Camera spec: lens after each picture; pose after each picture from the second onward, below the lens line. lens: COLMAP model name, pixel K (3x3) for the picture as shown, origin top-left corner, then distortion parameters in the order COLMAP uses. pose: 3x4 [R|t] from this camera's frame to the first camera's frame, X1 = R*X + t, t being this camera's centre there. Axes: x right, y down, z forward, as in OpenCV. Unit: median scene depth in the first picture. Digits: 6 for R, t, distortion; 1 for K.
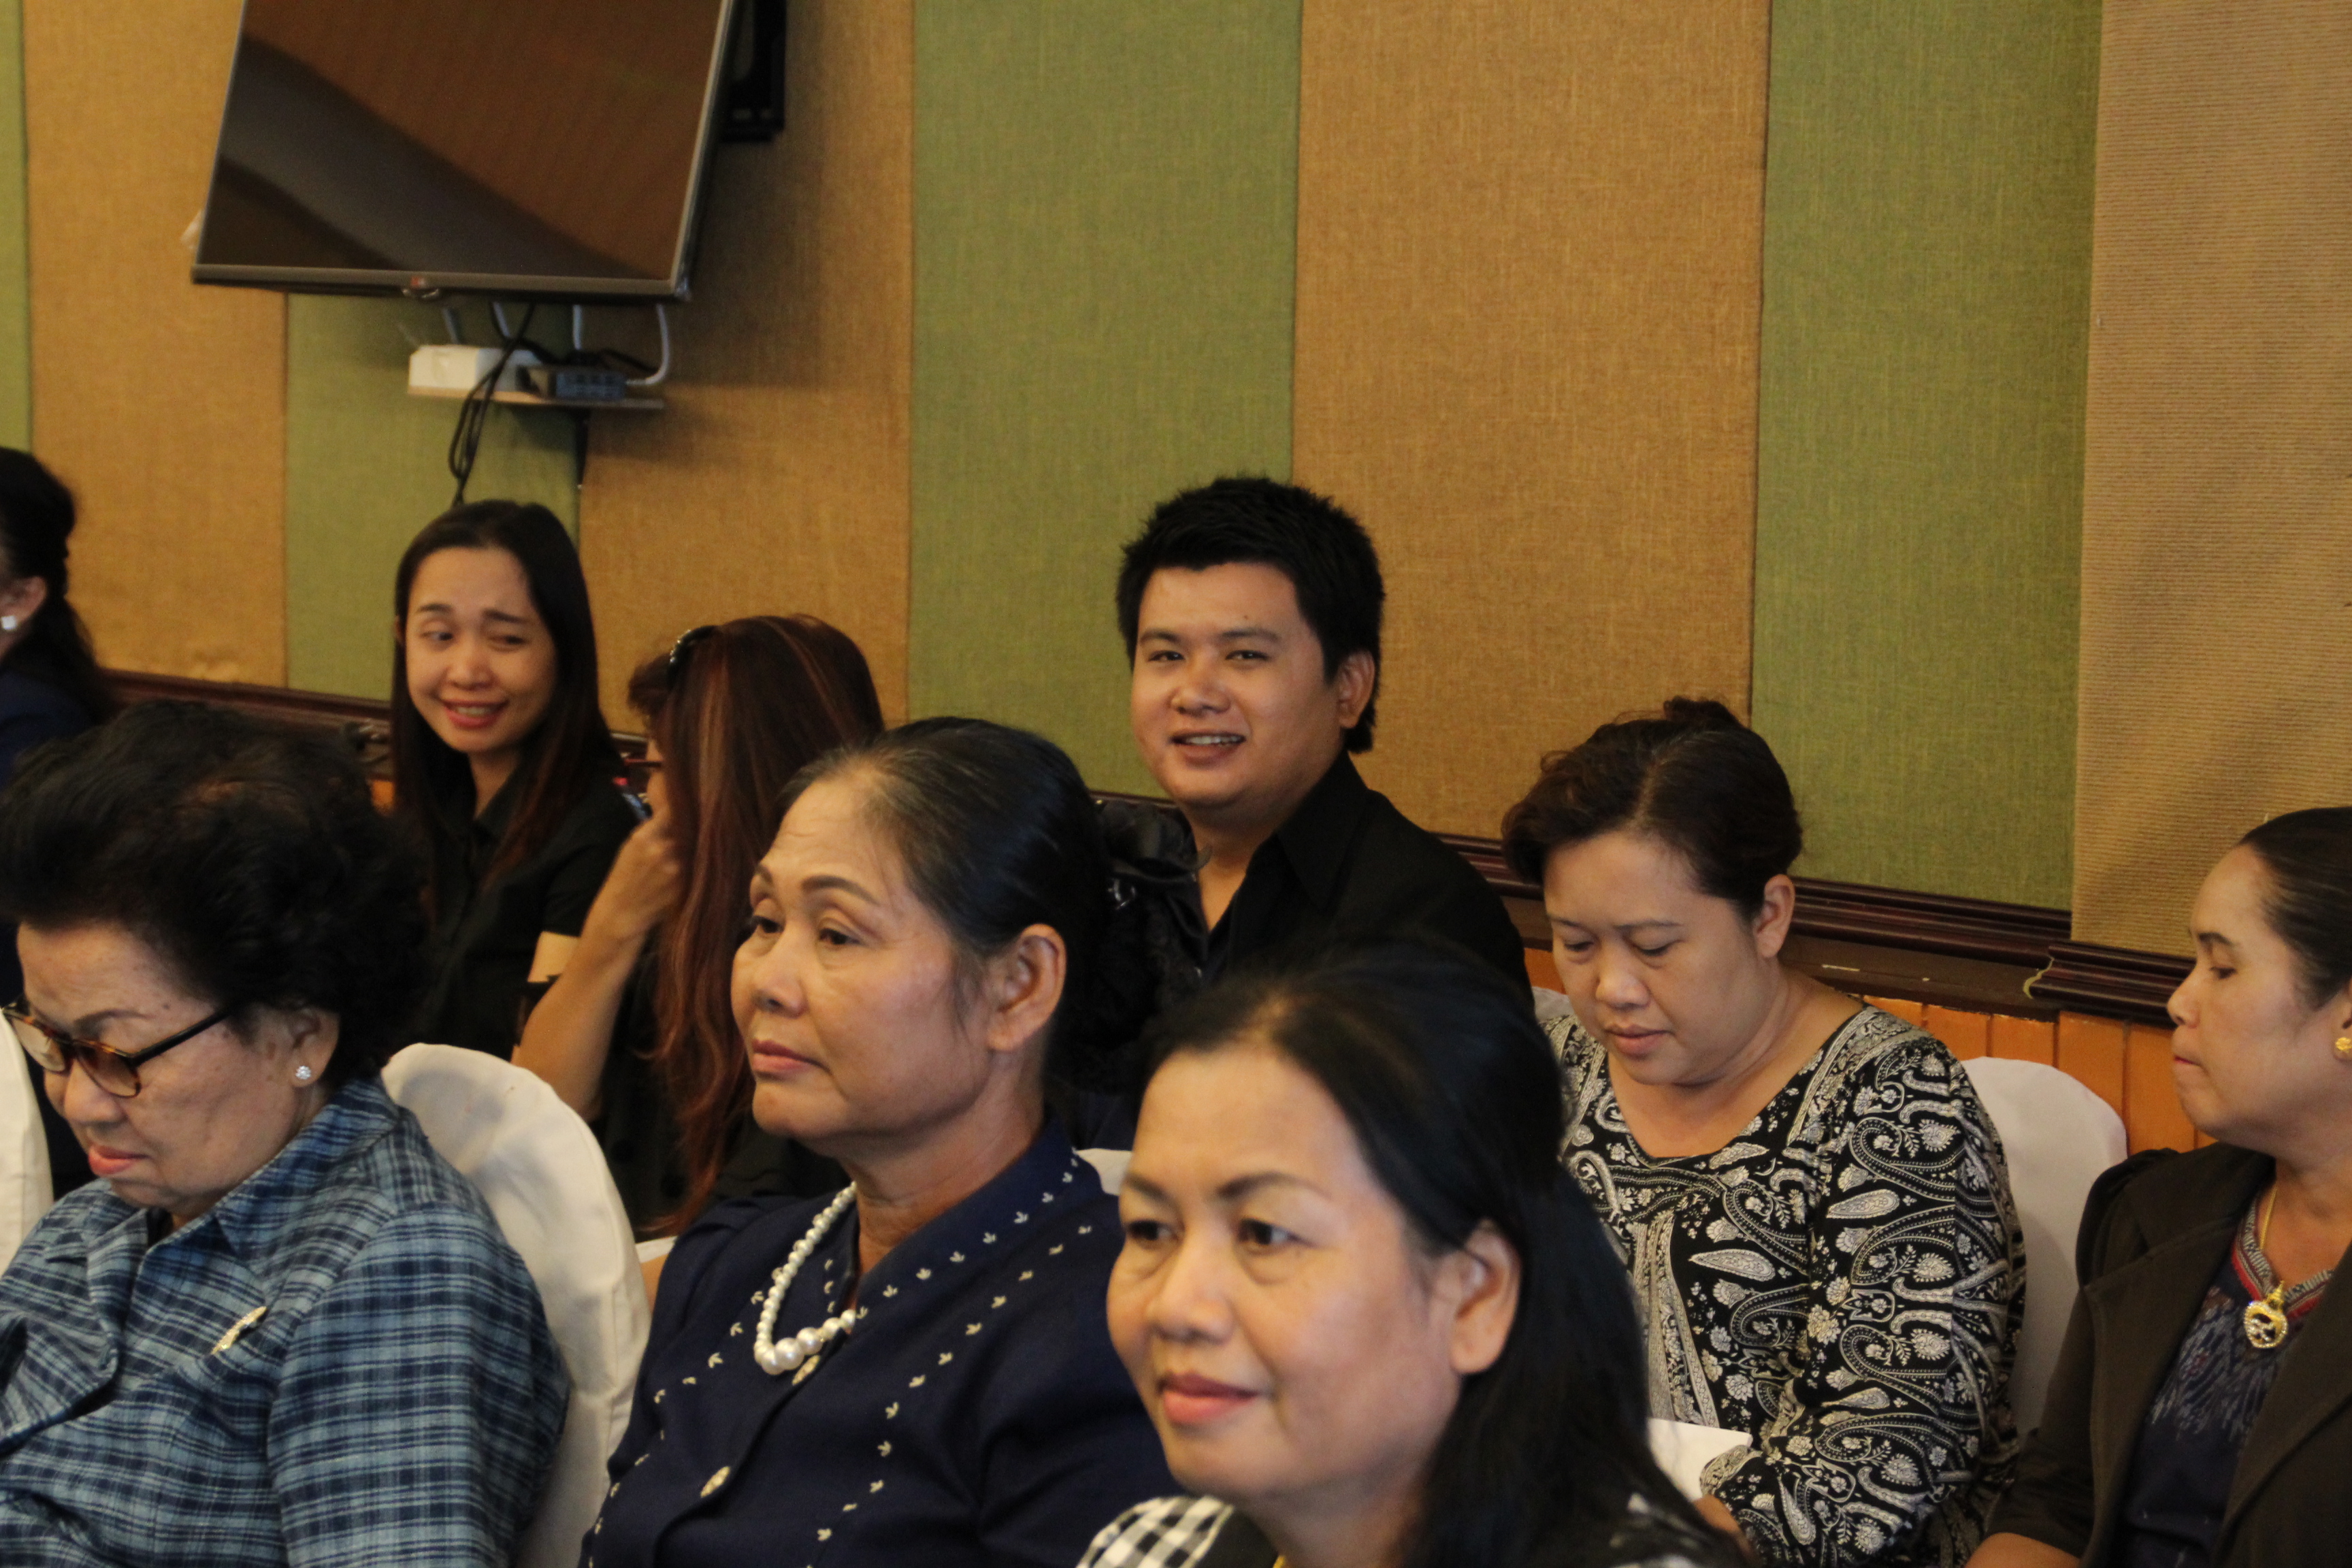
lens RADIAL K [[5628.9, 0, 1187.2], [0, 5628.9, 795.7], [0, 0, 1]] dist [0.335512, 0.000000]
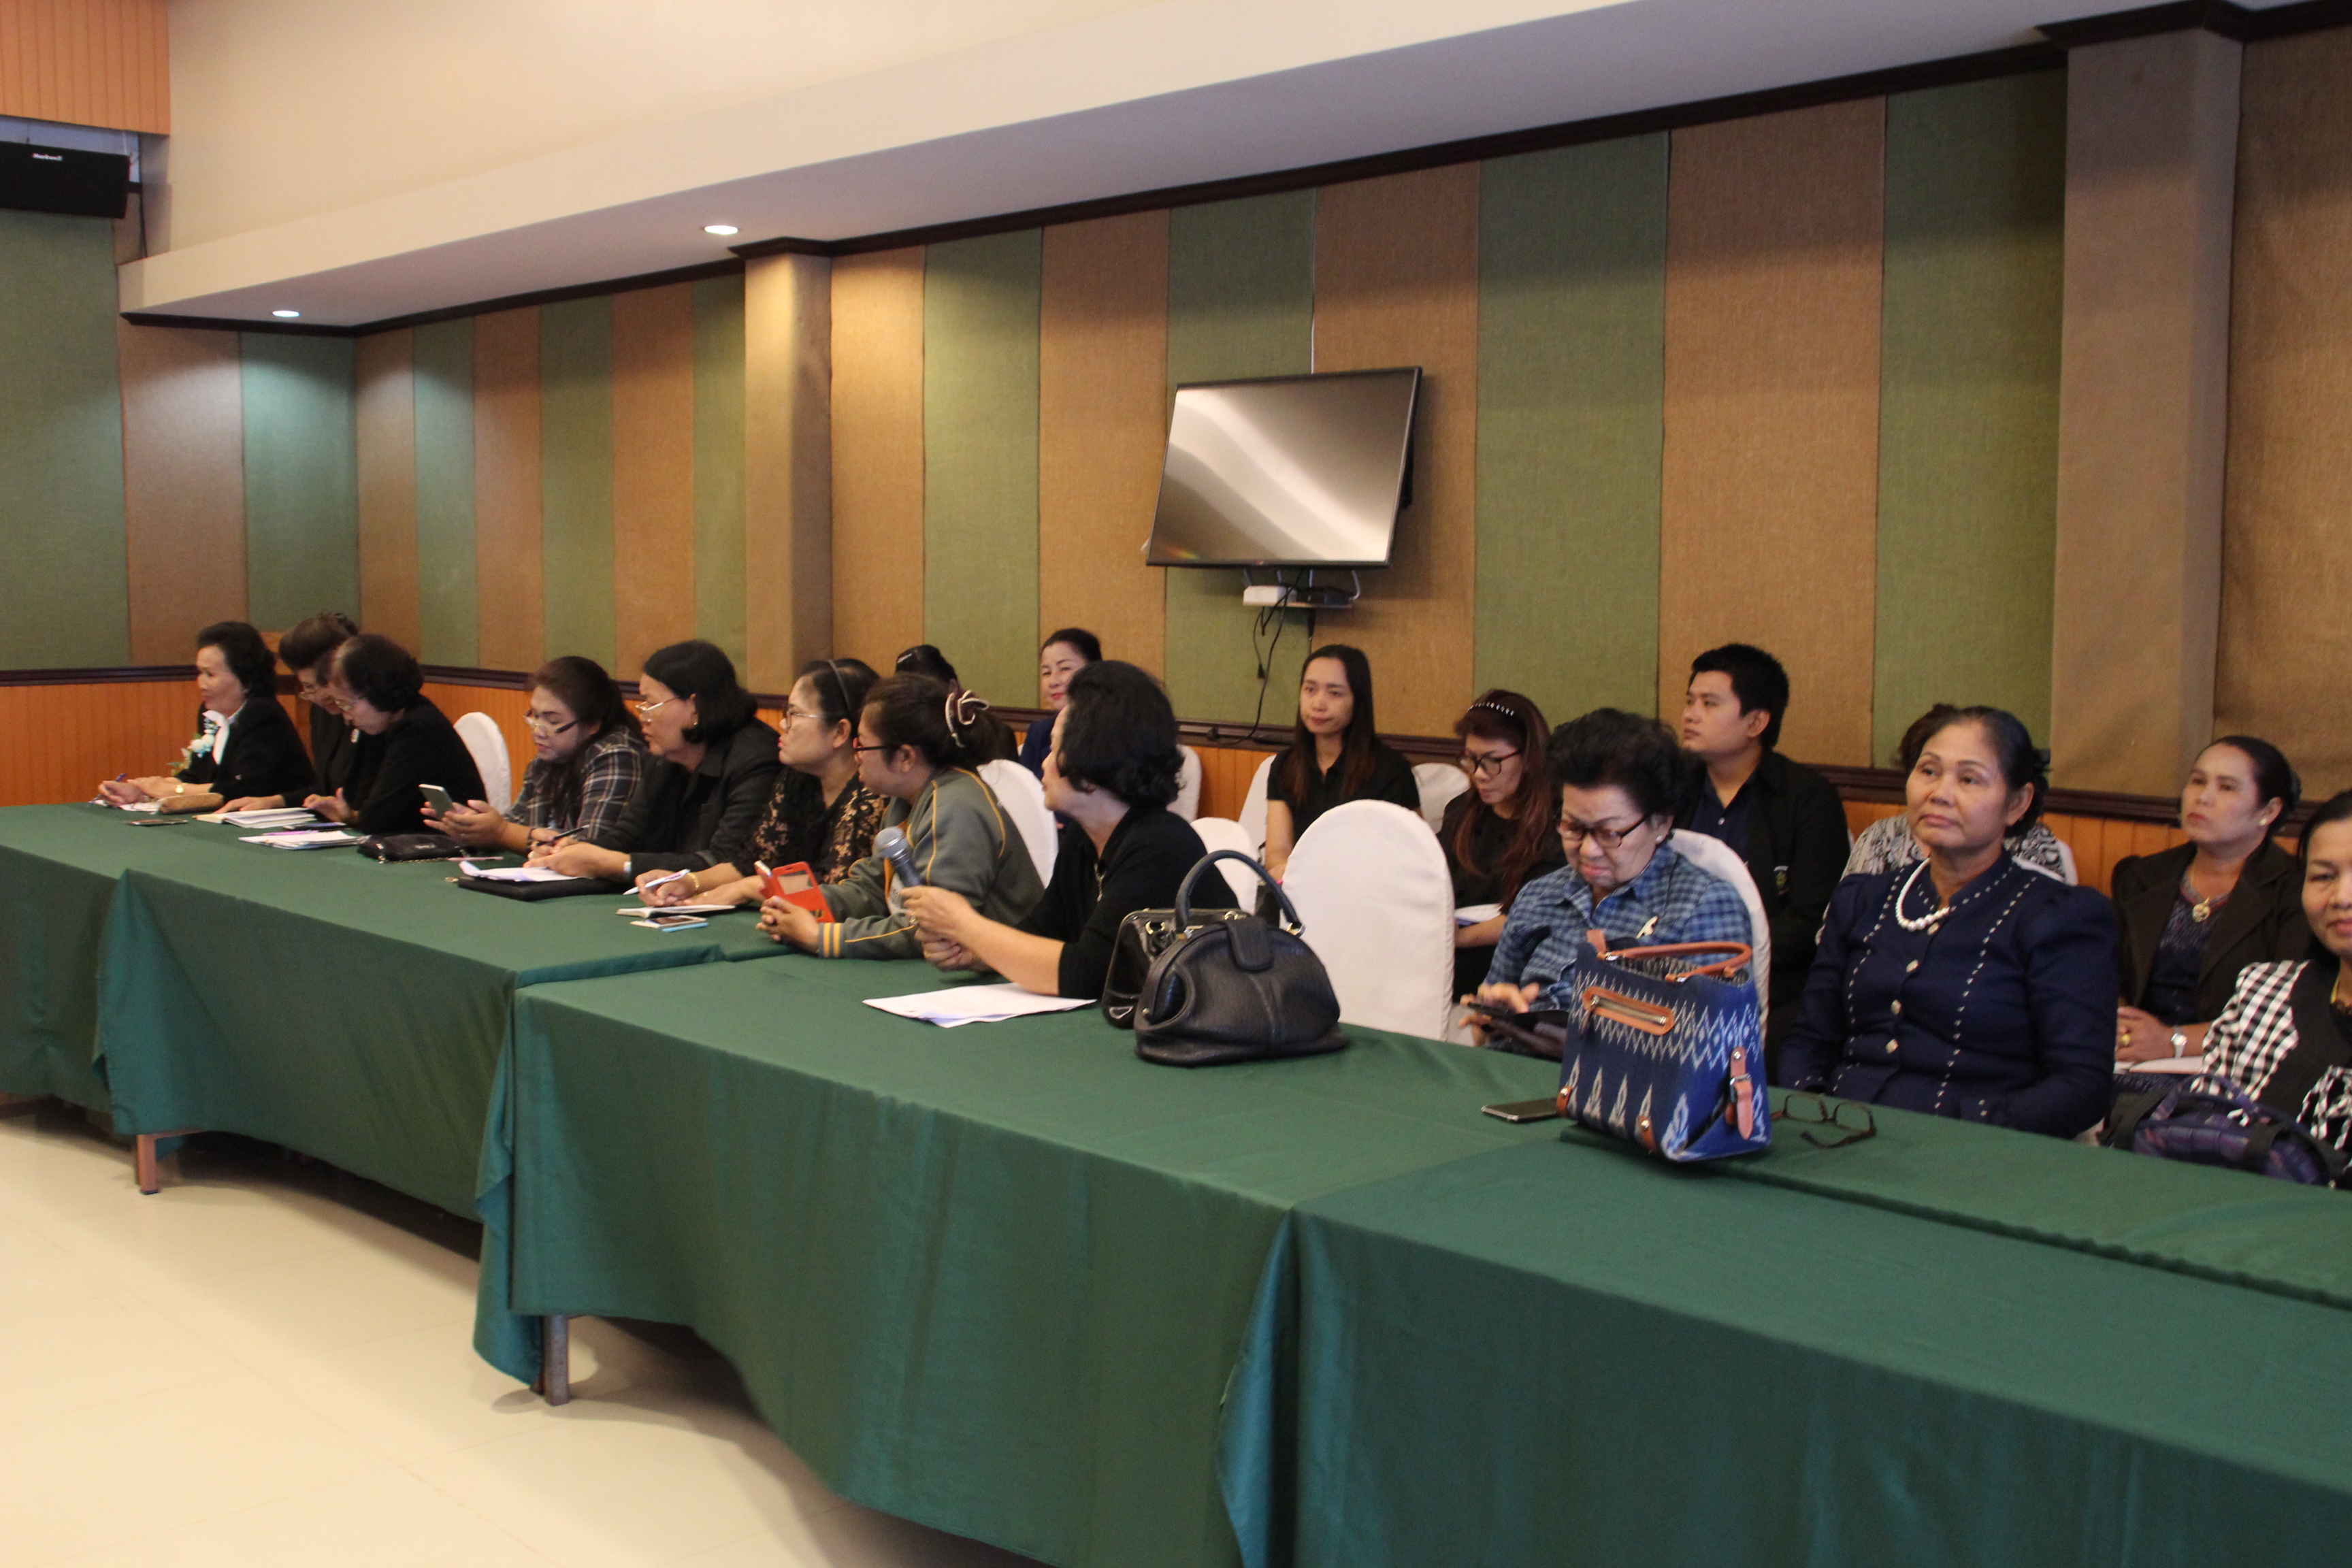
lens RADIAL K [[2269.5, 0, 1159.8], [0, 2269.5, 829.0], [0, 0, 1]] dist [-0.074525, 0.000000]
pose [[0.996793, -0.020918, 0.077239, -0.295827], [0.018899, 0.999462, 0.026788, 0.005988], [-0.077758, -0.025242, 0.996653, -0.068566]]
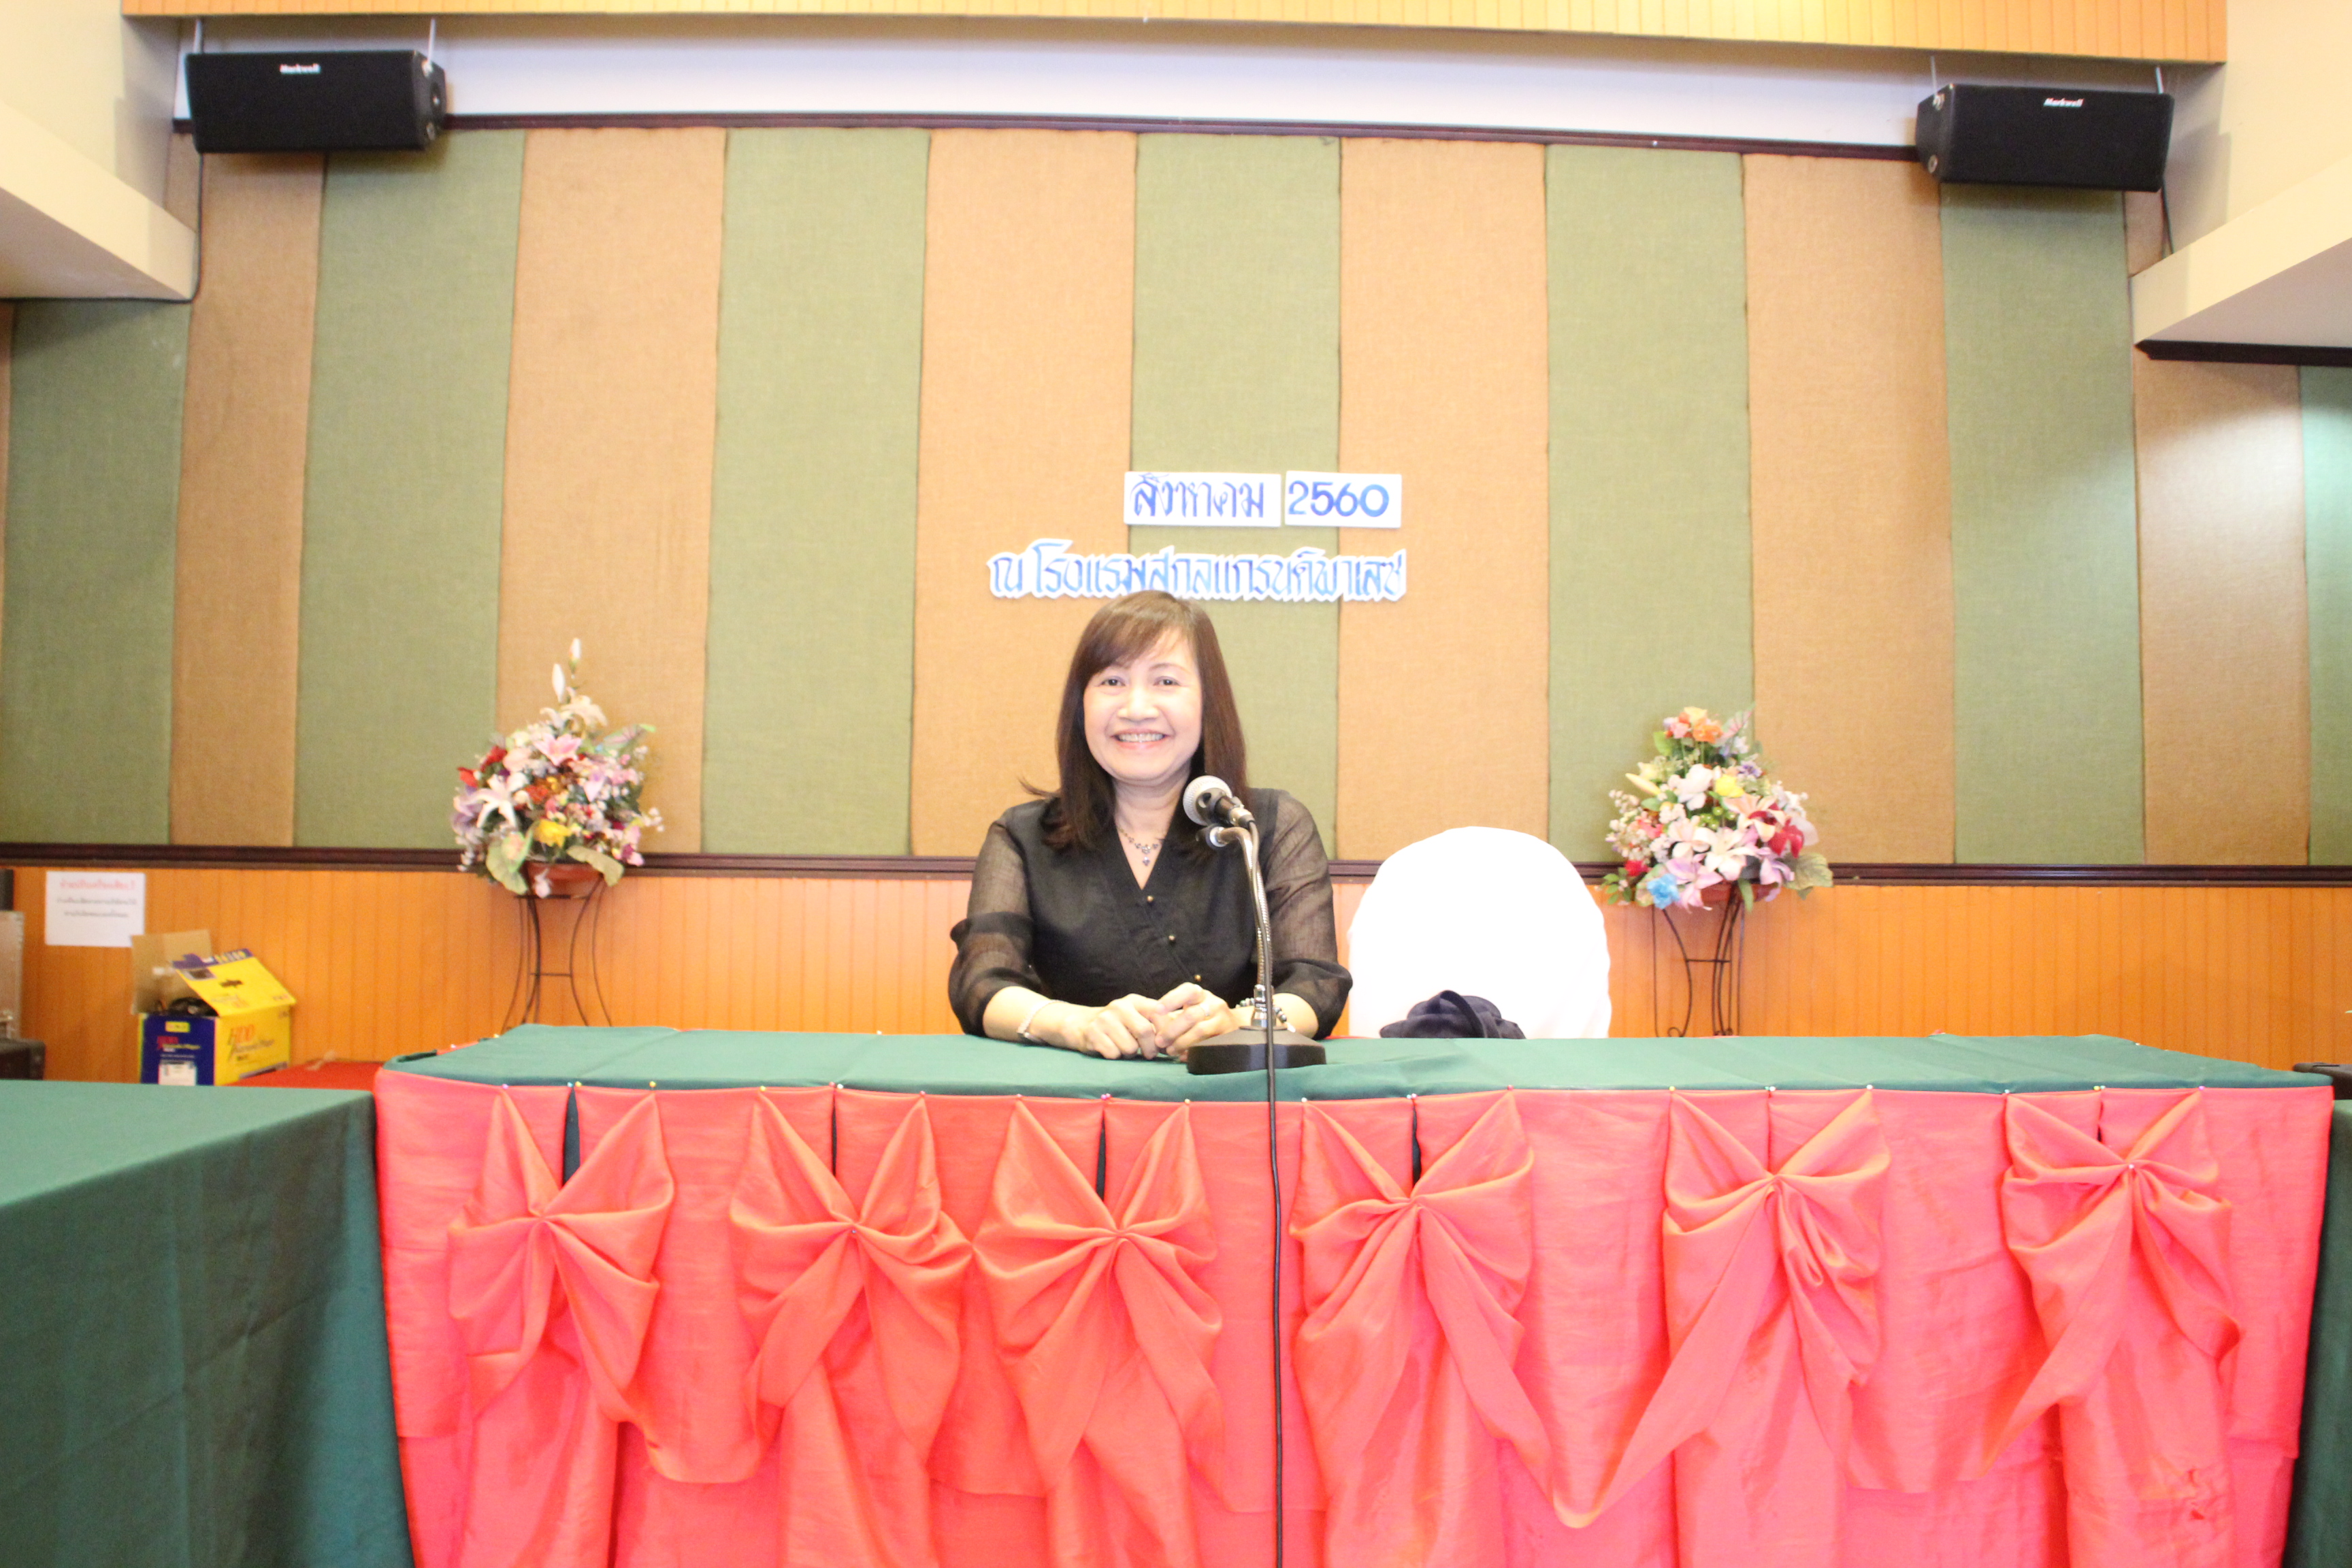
lens RADIAL K [[1923.2, 0, 1165.3], [0, 1923.2, 766.3], [0, 0, 1]] dist [-0.164632, 0.107891]
pose [[0.805846, -0.037182, -0.590957, -0.812544], [-0.046187, 0.991039, -0.125336, 0.003575], [0.590321, 0.128296, 0.796907, 0.687557]]
